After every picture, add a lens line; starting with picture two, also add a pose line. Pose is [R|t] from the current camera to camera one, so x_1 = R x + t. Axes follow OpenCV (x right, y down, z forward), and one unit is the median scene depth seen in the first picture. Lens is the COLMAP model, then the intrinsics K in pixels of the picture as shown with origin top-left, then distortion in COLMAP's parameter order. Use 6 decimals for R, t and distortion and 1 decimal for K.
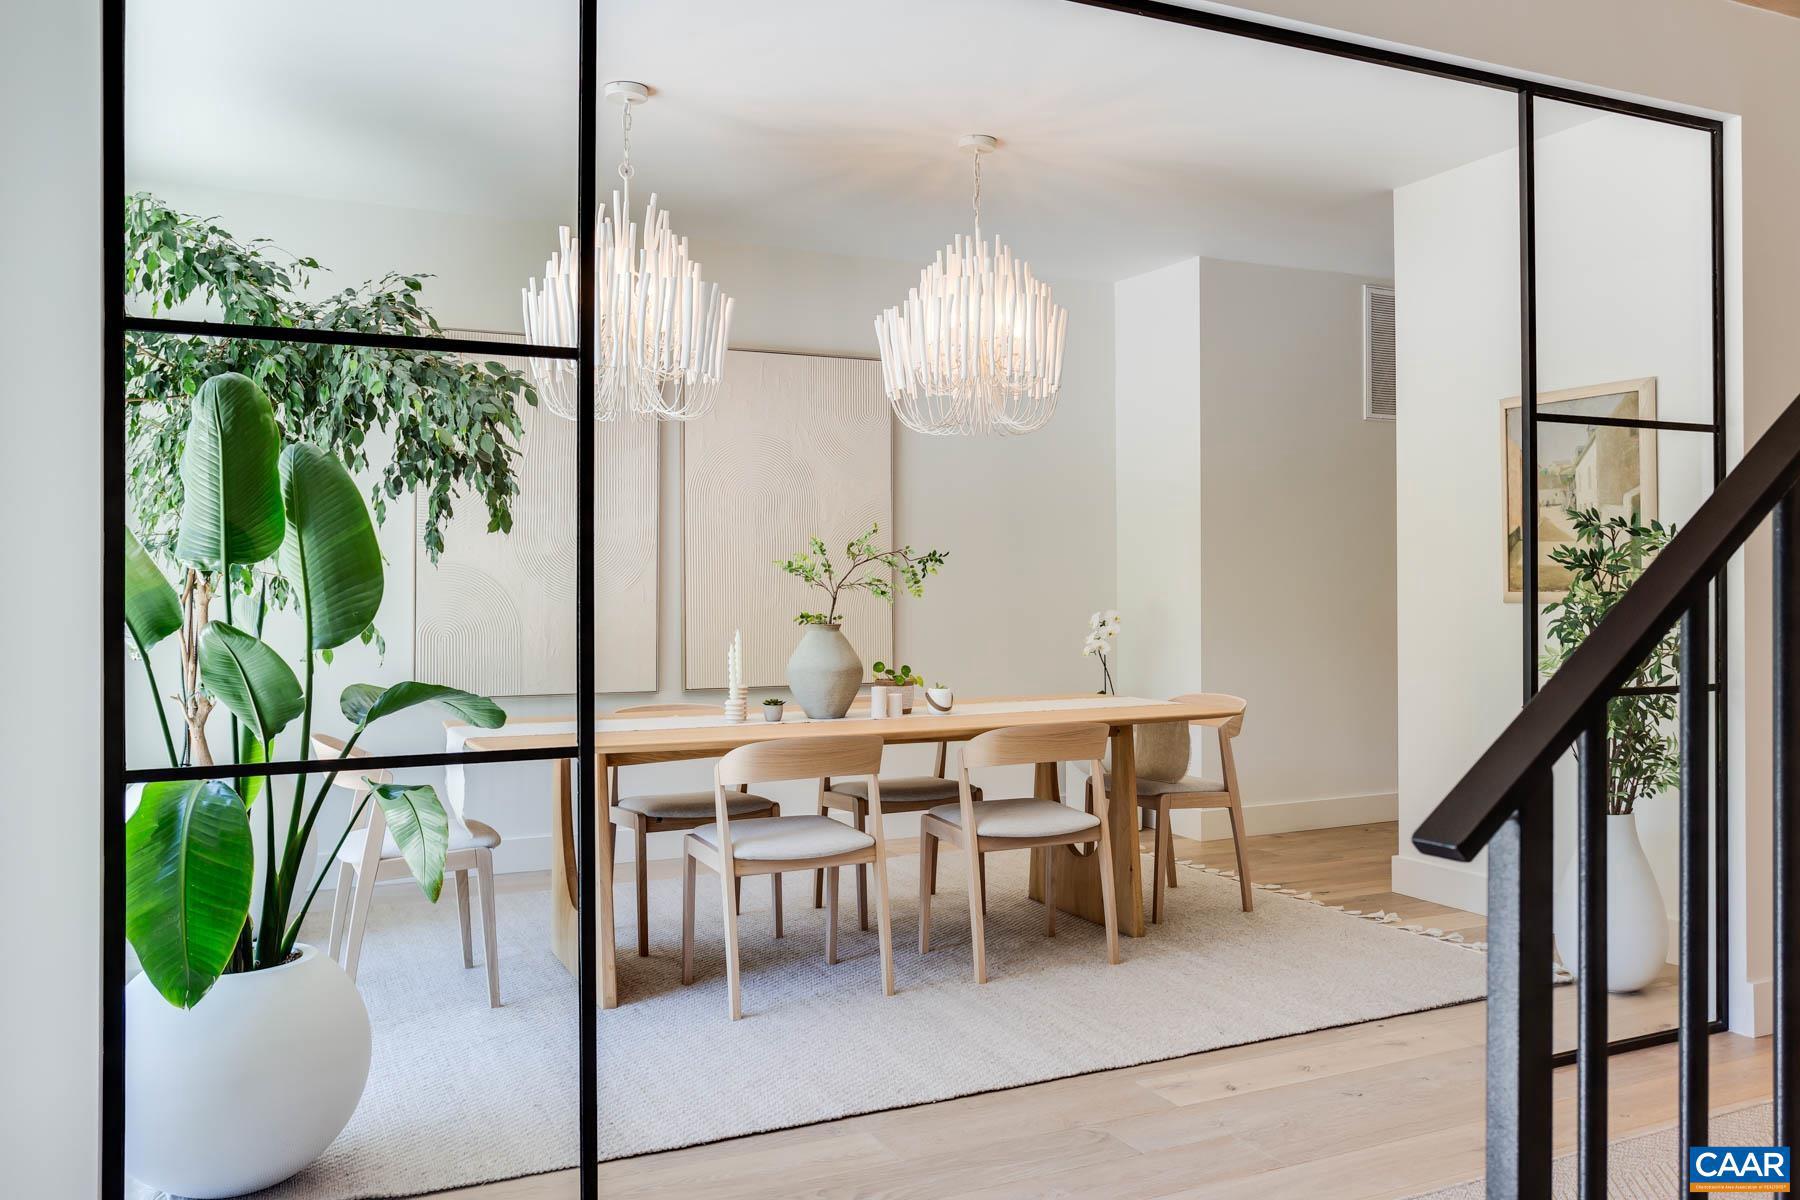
lens RADIAL K [[1488.9, 0, 956.0], [0, 1488.9, 560.5], [0, 0, 1]] dist [0.050306, 0.001150]
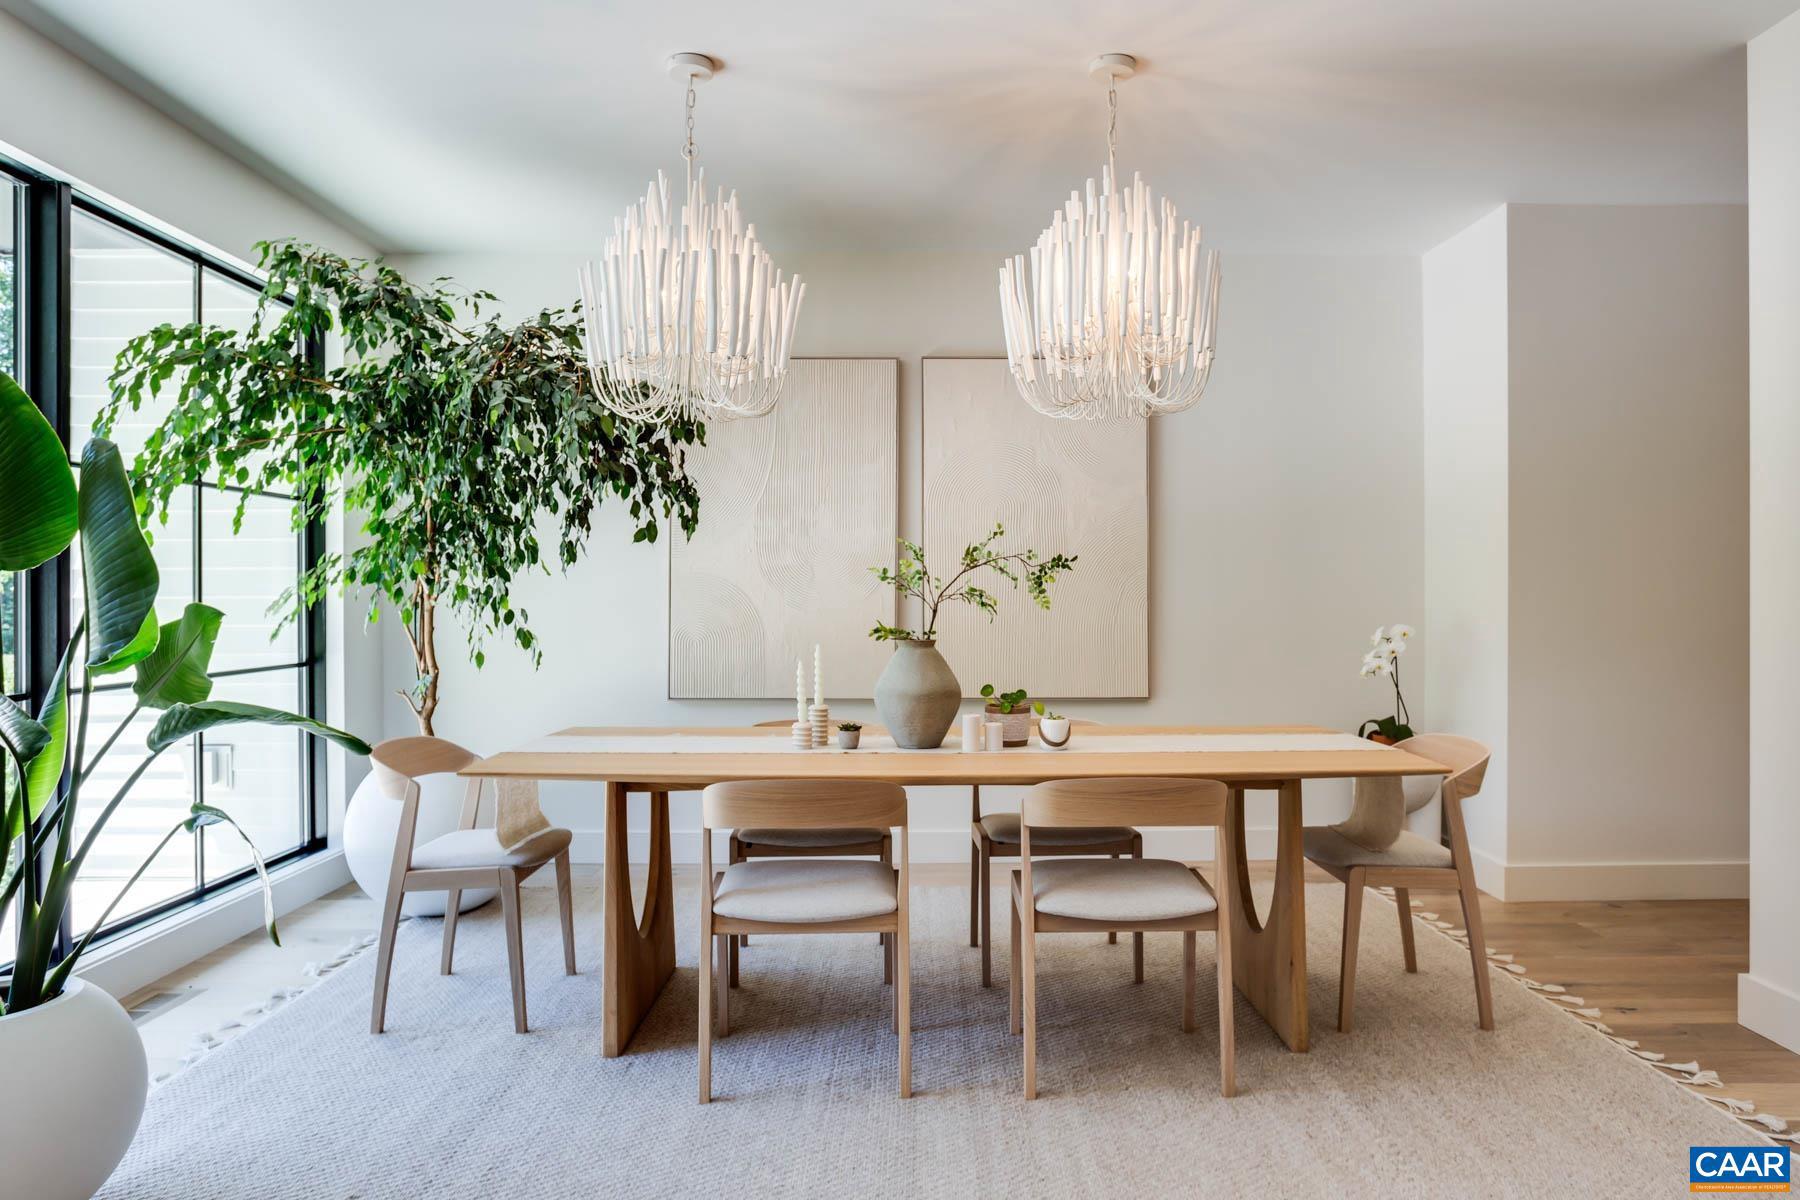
lens RADIAL K [[1143.4, 0, 911.7], [0, 1143.4, 589.8], [0, 0, 1]] dist [-0.043474, 0.041340]
pose [[0.896088, -0.000153, -0.443876, 0.197912], [0.005034, 0.999939, 0.009818, 0.006617], [0.443848, -0.011032, 0.896034, 0.381600]]
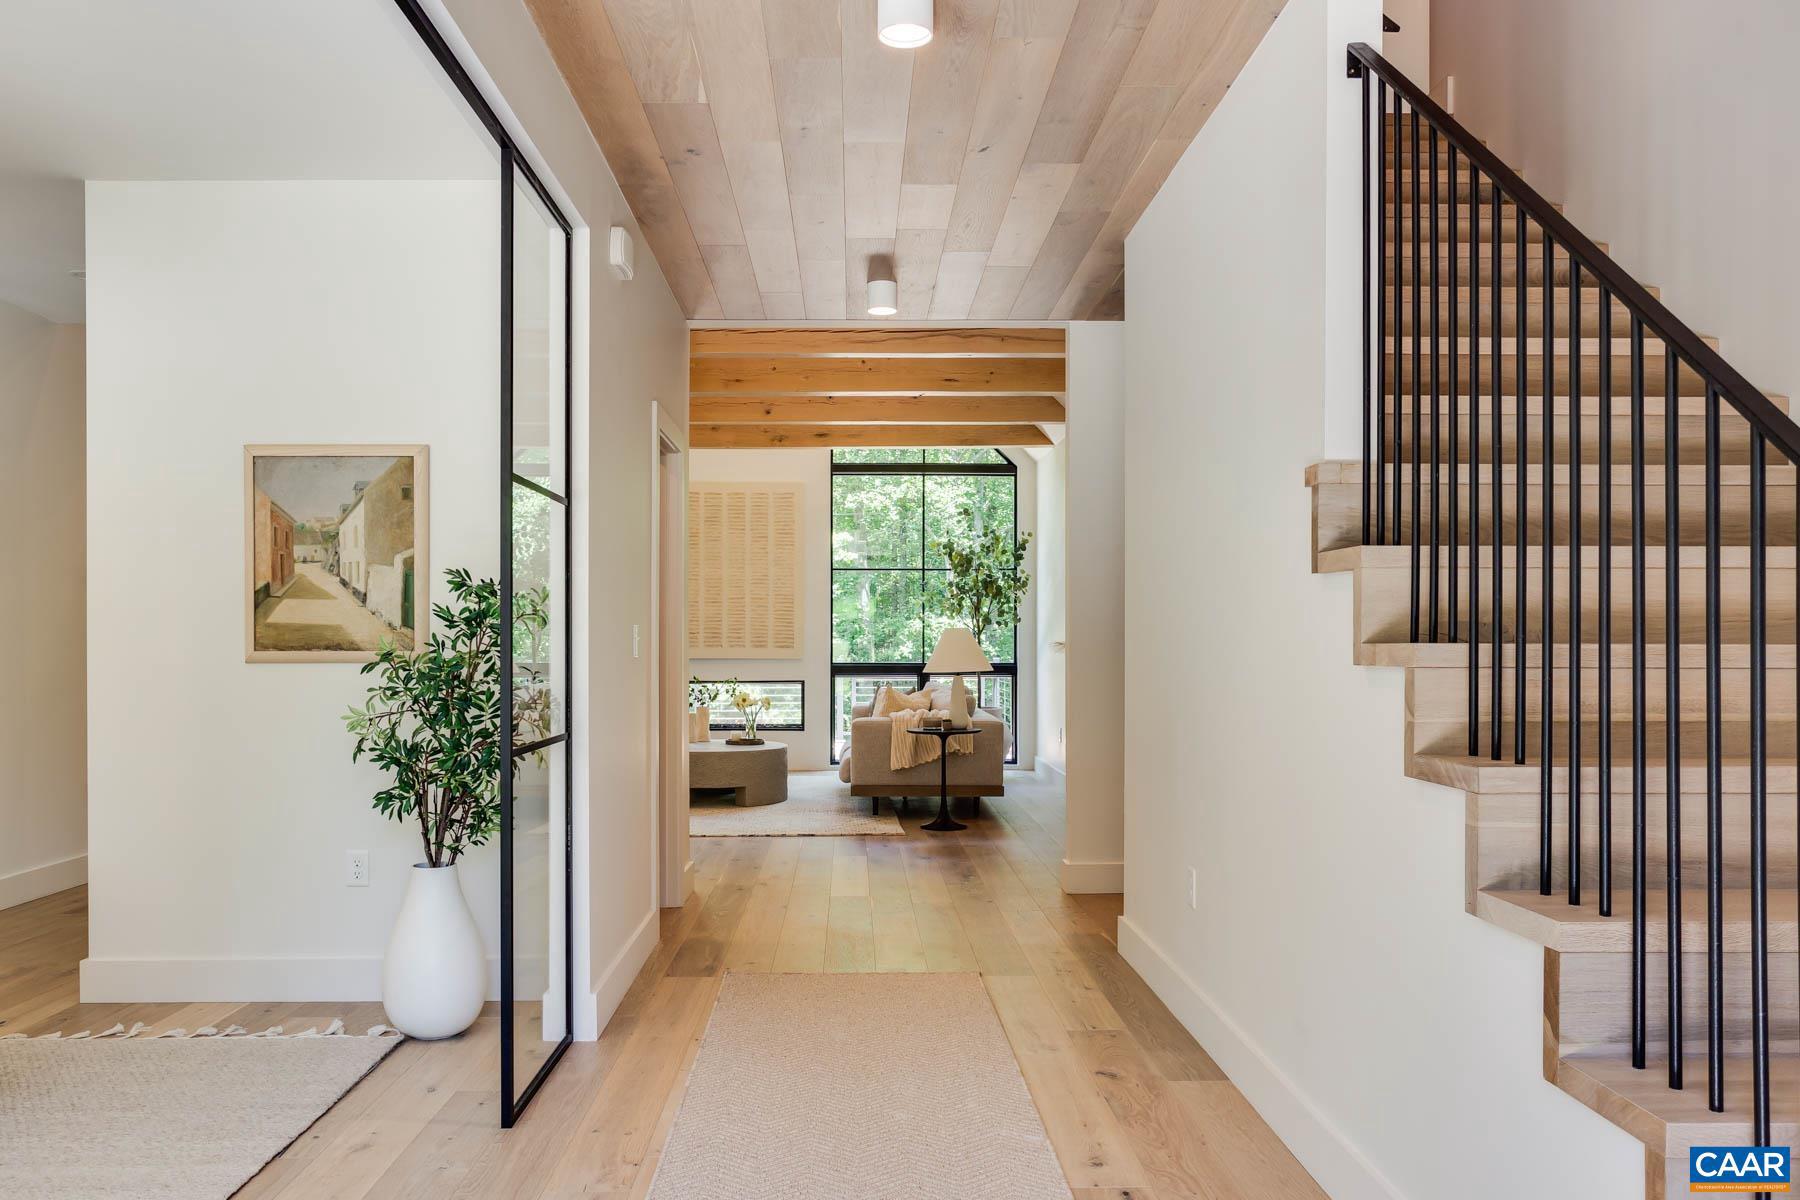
lens RADIAL K [[1391.5, 0, 892.3], [0, 1391.5, 635.1], [0, 0, 1]] dist [-0.009063, -0.003096]
pose [[0.428322, 0.008085, 0.903590, -0.252826], [-0.014981, 0.999886, -0.001845, 0.006593], [-0.903502, -0.012746, 0.428395, 0.274212]]
